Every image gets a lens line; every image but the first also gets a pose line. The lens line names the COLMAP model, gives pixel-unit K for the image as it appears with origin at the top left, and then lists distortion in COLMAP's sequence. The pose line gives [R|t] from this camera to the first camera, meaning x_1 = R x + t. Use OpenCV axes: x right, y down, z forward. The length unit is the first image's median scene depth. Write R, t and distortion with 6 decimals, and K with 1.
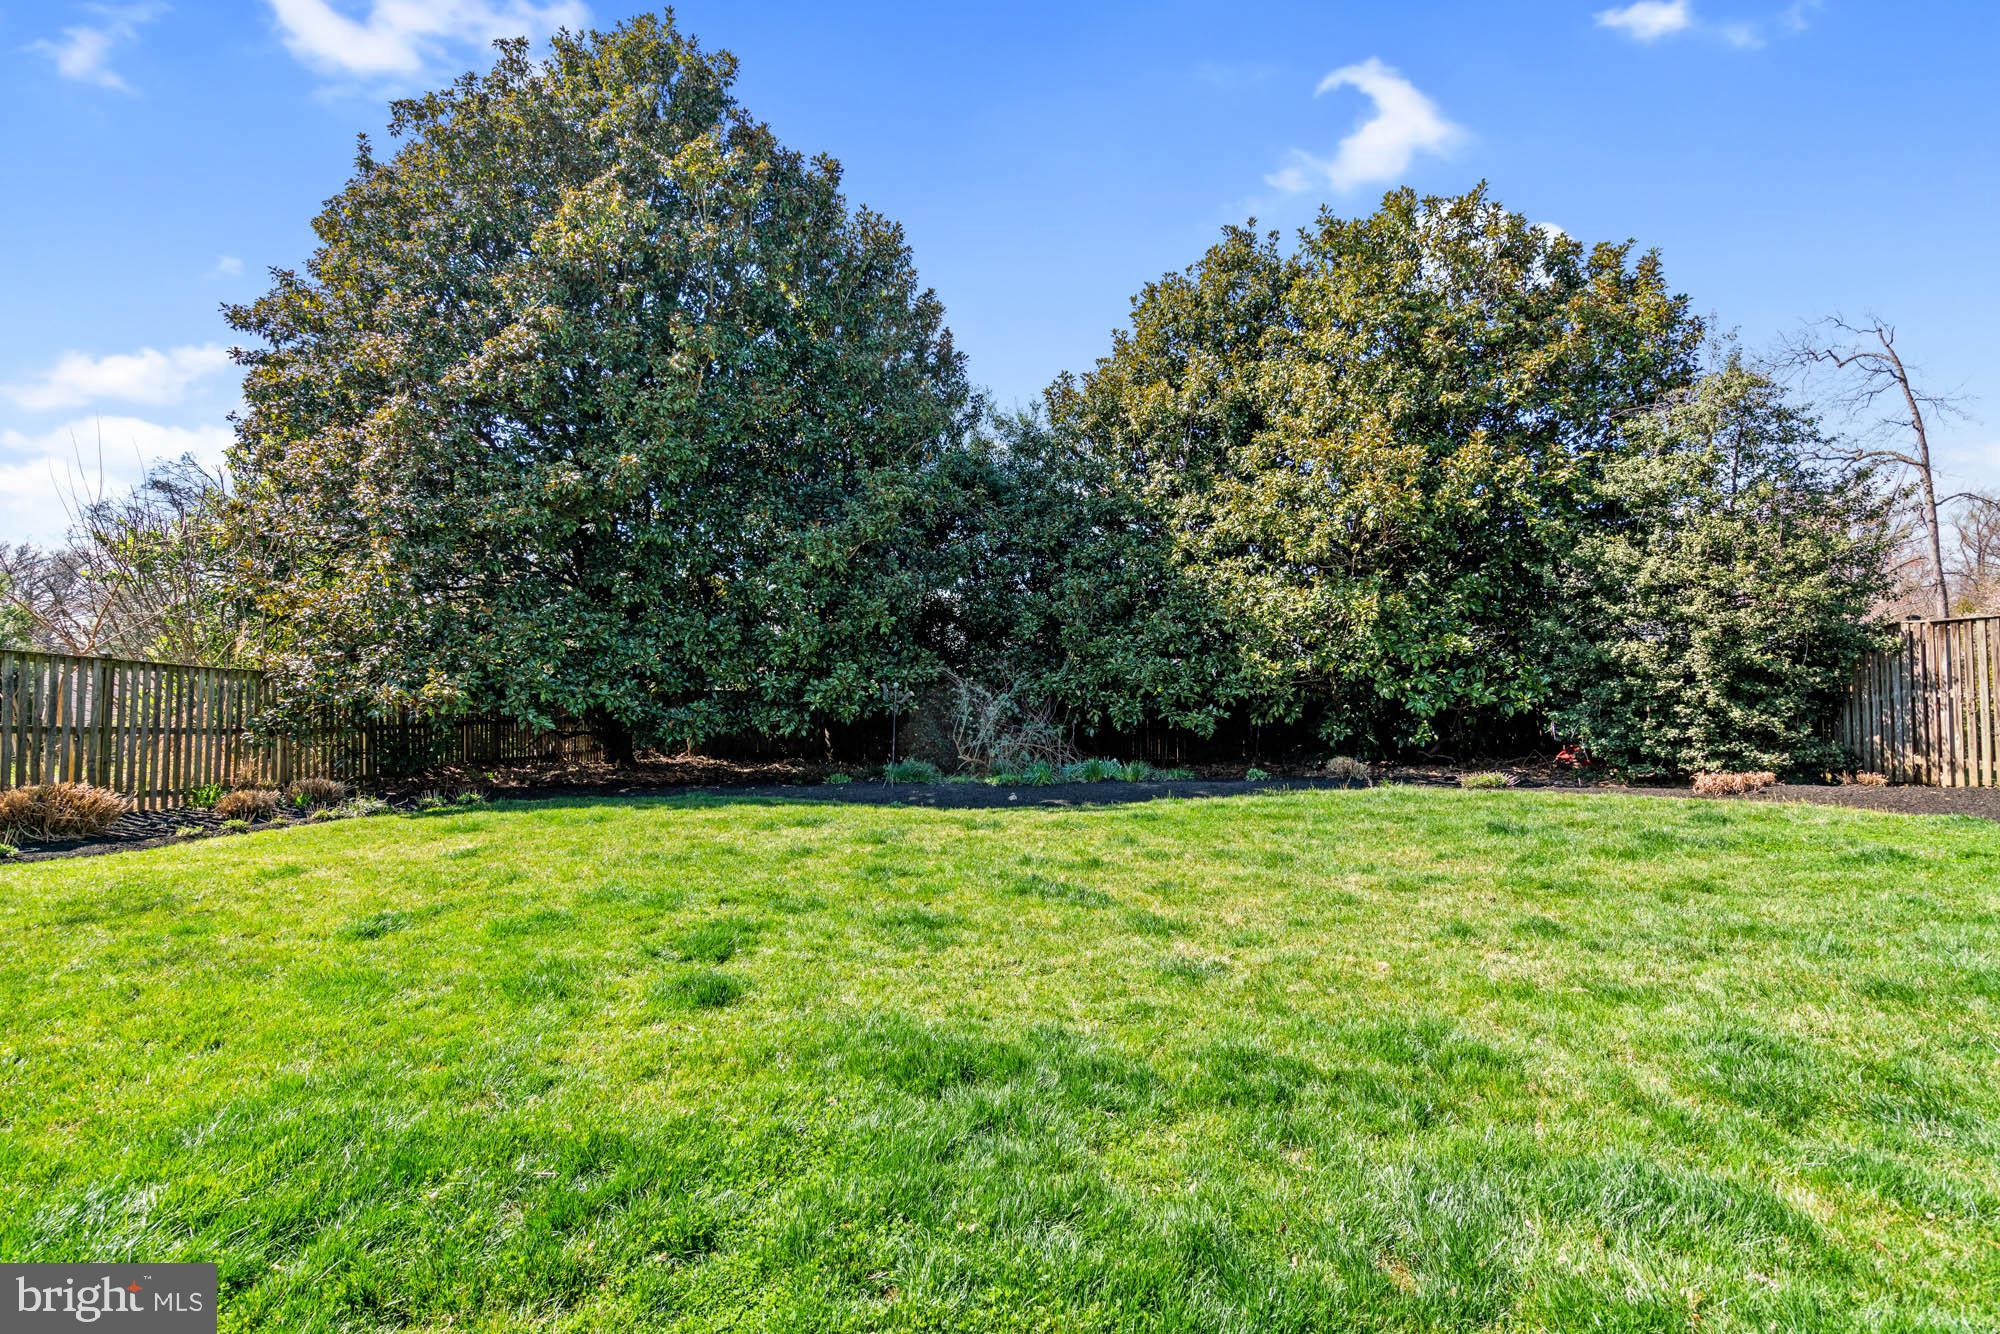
lens RADIAL K [[924.3, 0, 1000.0], [0, 924.3, 667.0], [0, 0, 1]] dist [0.001523, 0.000196]
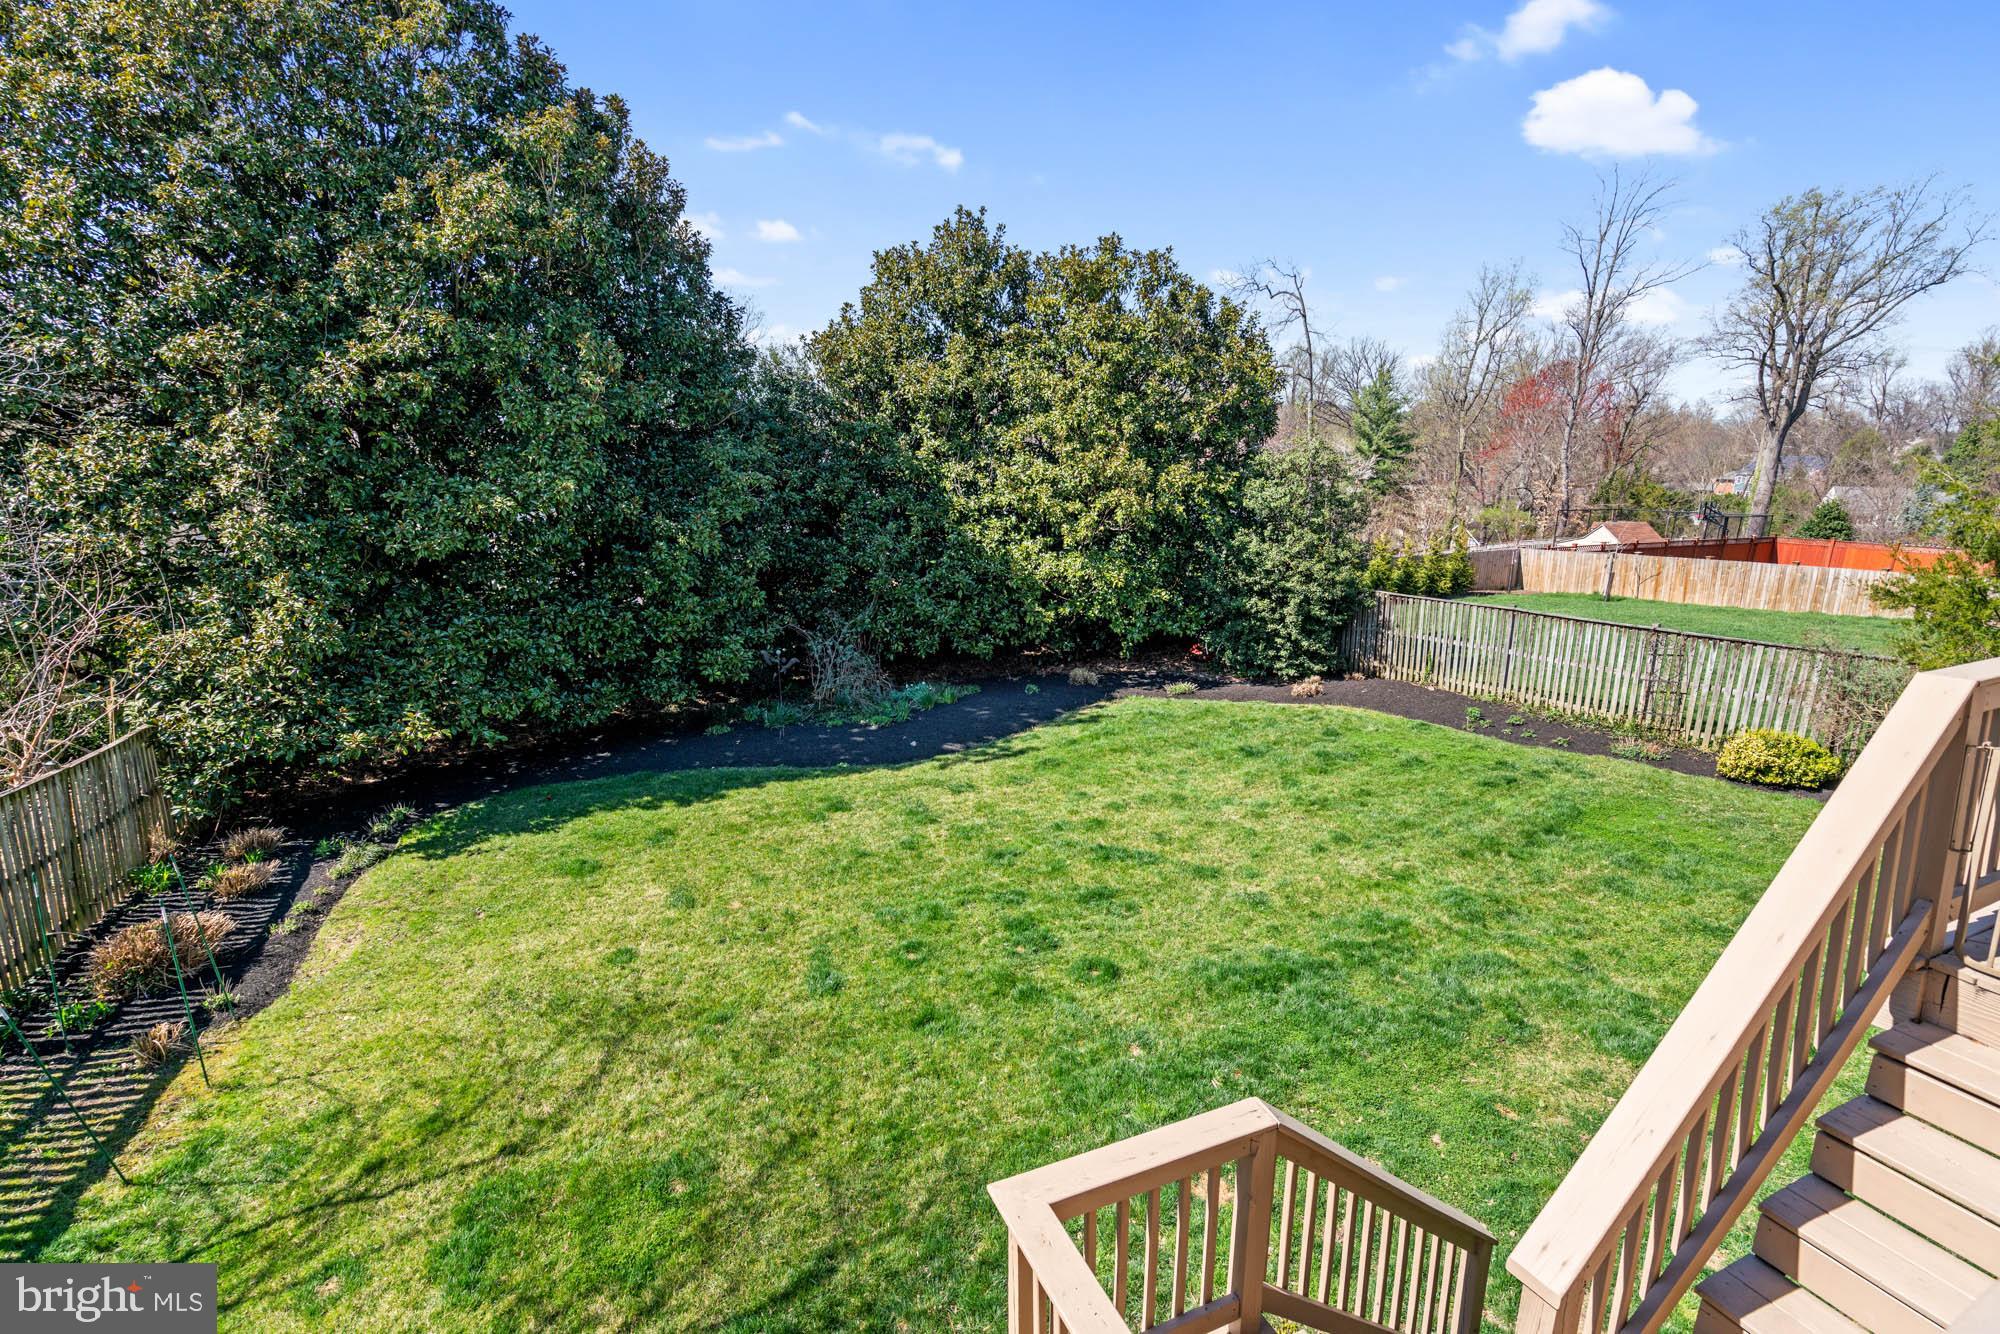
lens RADIAL K [[904.7, 0, 987.5], [0, 904.7, 670.0], [0, 0, 1]] dist [-0.001678, 0.000504]
pose [[0.867403, -0.110794, 0.485115, -0.484119], [-0.008352, 0.971519, 0.236815, -0.256738], [-0.497535, -0.209466, 0.841773, -0.137146]]
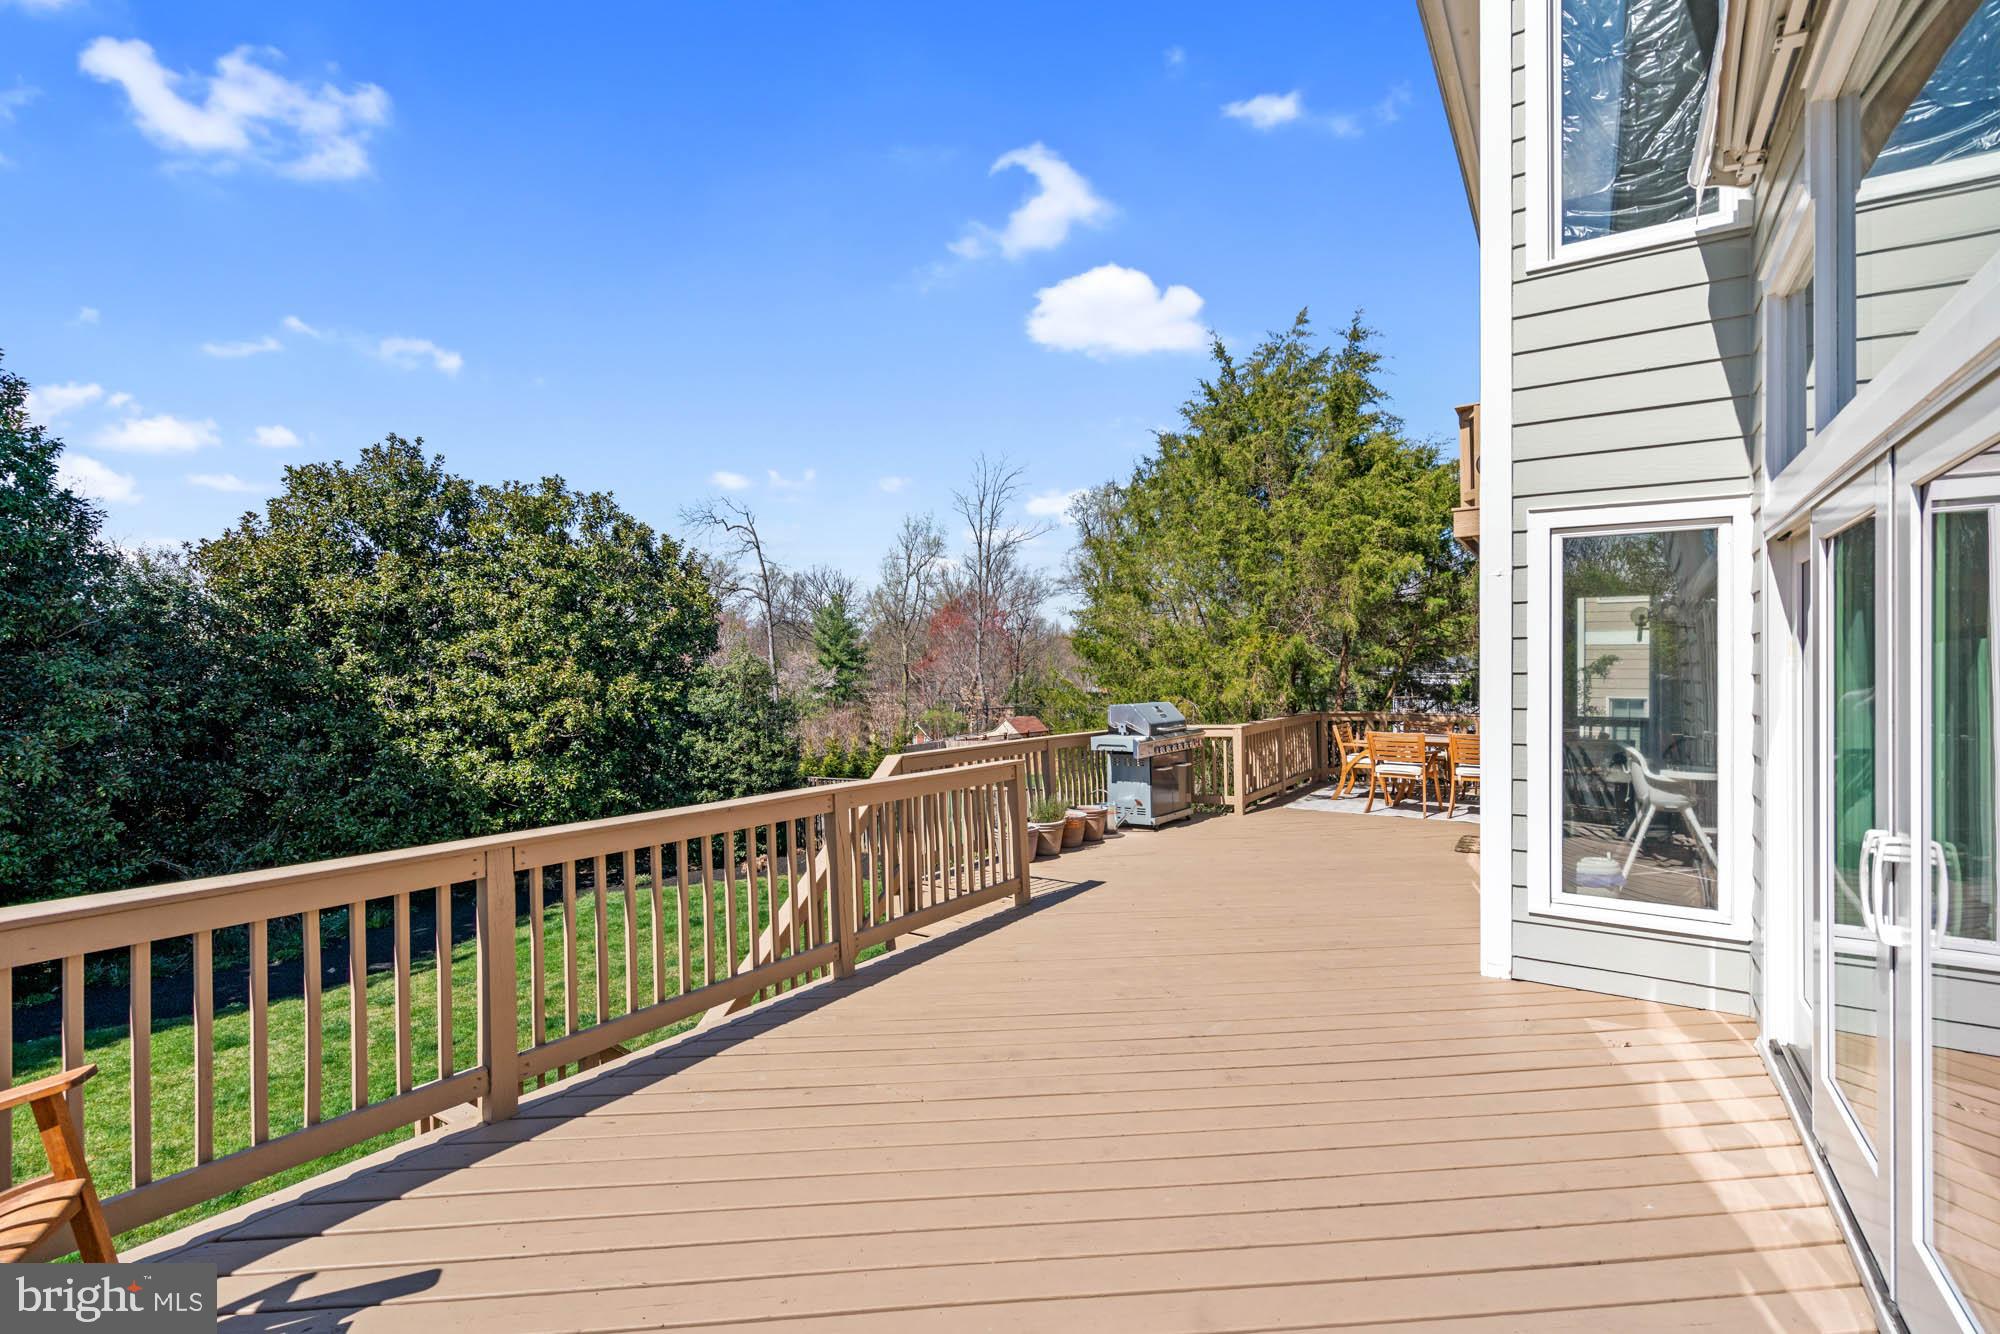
lens RADIAL K [[904.7, 0, 987.5], [0, 904.7, 670.0], [0, 0, 1]] dist [-0.001678, 0.000504]
pose [[0.481569, -0.002965, 0.876403, -0.583505], [-0.004054, 0.999976, 0.005610, -0.258237], [-0.876399, -0.006254, 0.481546, -0.342265]]
